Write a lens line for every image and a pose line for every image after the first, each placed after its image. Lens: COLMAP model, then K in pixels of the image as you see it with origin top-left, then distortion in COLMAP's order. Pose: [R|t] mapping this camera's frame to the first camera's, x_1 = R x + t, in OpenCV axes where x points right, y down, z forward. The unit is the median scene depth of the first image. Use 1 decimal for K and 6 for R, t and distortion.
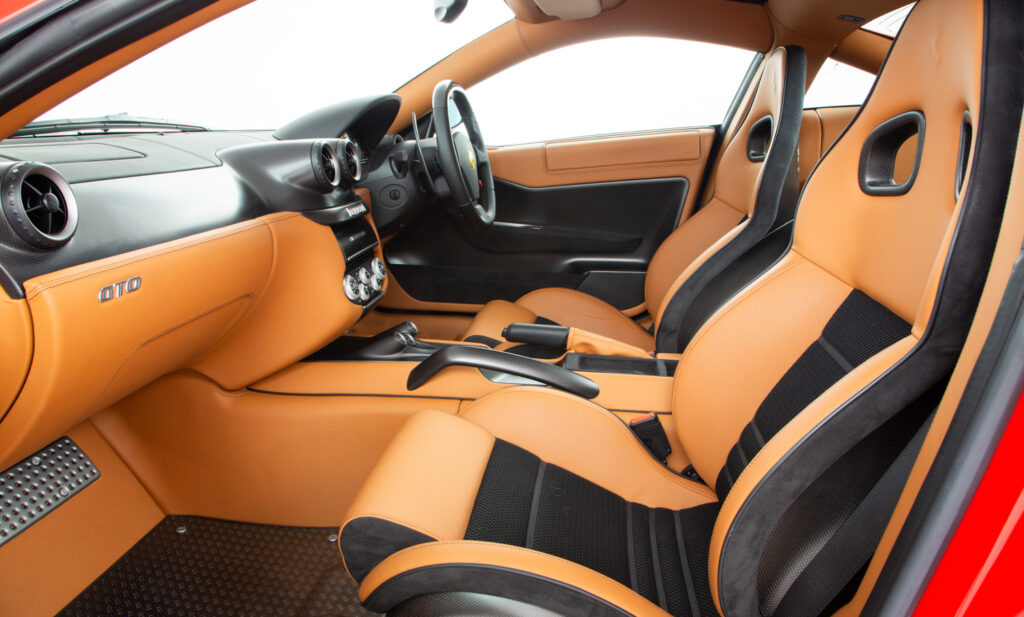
lens RADIAL K [[698.8, 0, 512.0], [0, 698.8, 308.5], [0, 0, 1]] dist [-0.138846, 0.084197]
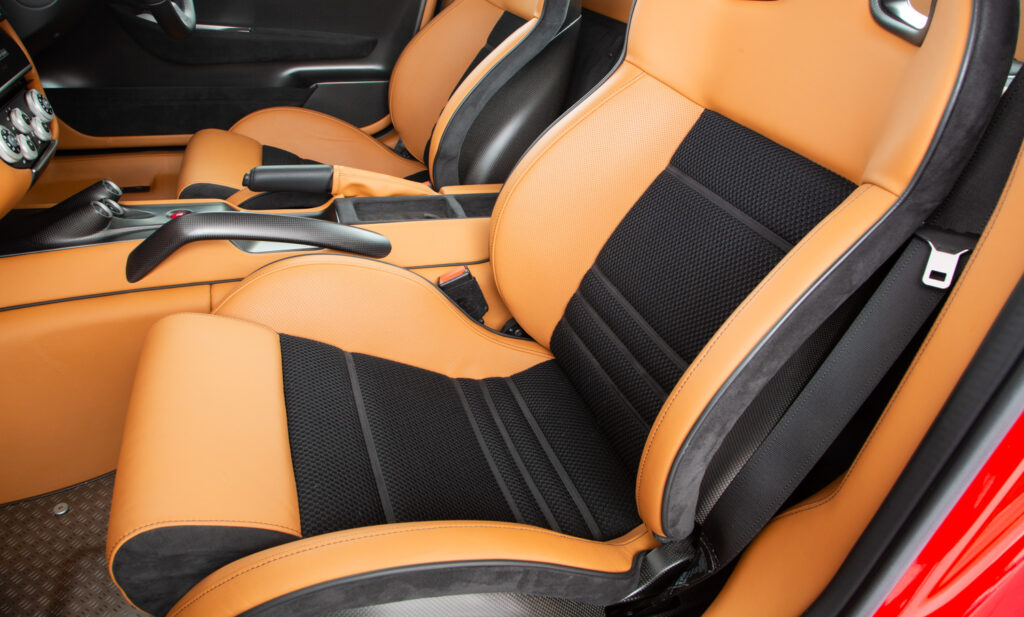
lens RADIAL K [[692.2, 0, 518.5], [0, 692.2, 279.9], [0, 0, 1]] dist [-0.127495, 0.062783]
pose [[0.888675, -0.159169, 0.430025, -0.086084], [0.045530, 0.963815, 0.262655, -0.043072], [-0.456271, -0.213836, 0.863766, 0.227931]]
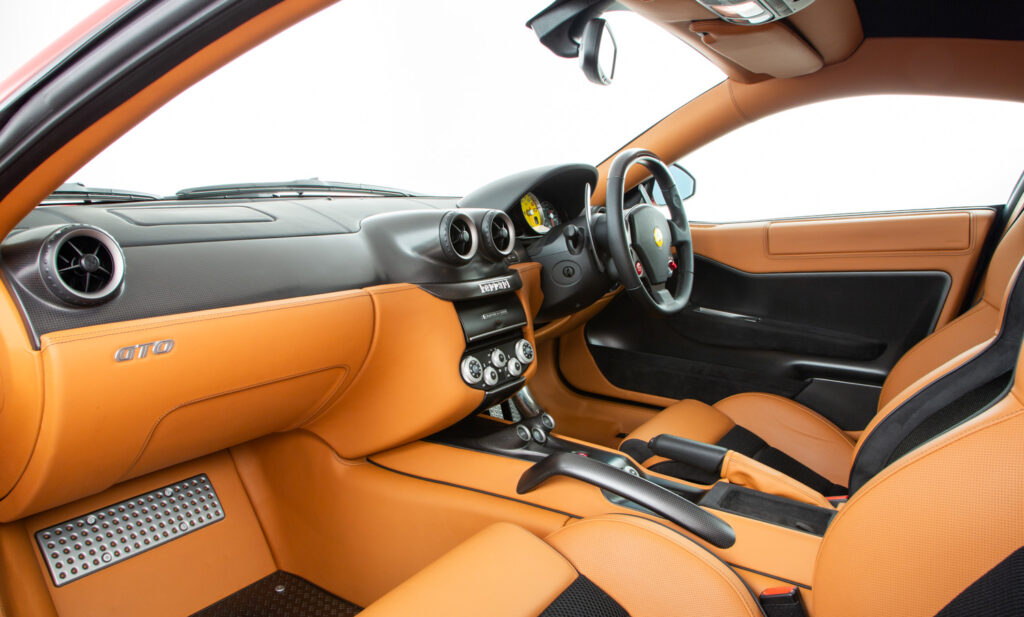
lens RADIAL K [[698.8, 0, 512.0], [0, 698.8, 308.5], [0, 0, 1]] dist [-0.138846, 0.084197]
pose [[0.897700, 0.082909, -0.432736, 0.196904], [-0.124853, 0.989747, -0.069376, -0.050421], [0.422548, 0.116307, 0.898847, 0.173072]]
